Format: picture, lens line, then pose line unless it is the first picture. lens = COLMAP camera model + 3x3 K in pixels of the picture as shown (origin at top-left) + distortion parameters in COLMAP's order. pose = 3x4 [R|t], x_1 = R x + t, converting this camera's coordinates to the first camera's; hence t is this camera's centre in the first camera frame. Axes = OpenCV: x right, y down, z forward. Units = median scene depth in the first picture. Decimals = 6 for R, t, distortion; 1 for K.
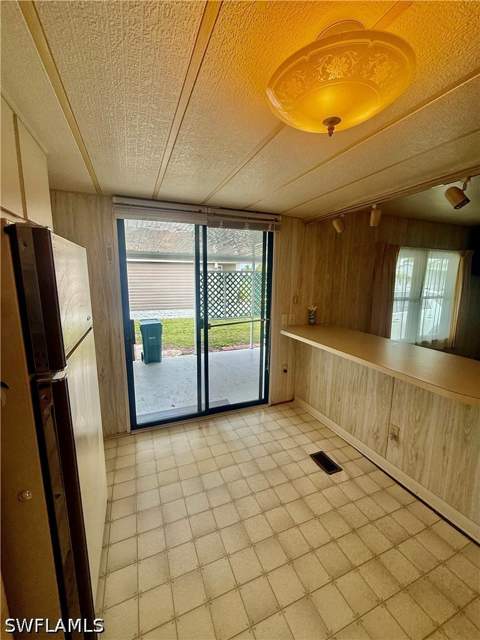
lens RADIAL K [[255.5, 0, 241.1], [0, 255.5, 317.6], [0, 0, 1]] dist [0.000816, 0.000294]
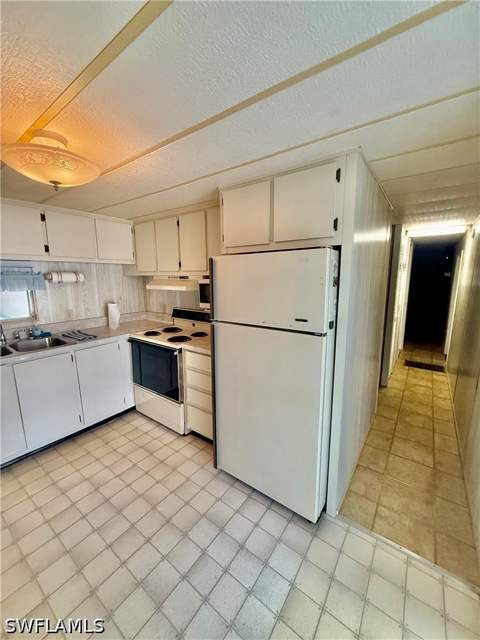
lens RADIAL K [[255.5, 0, 239.0], [0, 255.5, 317.9], [0, 0, 1]] dist [0.000816, 0.000294]
pose [[-0.861346, 0.076345, -0.502250, 0.118259], [-0.085219, 0.952921, 0.290999, -0.263759], [0.500821, 0.293451, -0.814288, 1.587595]]
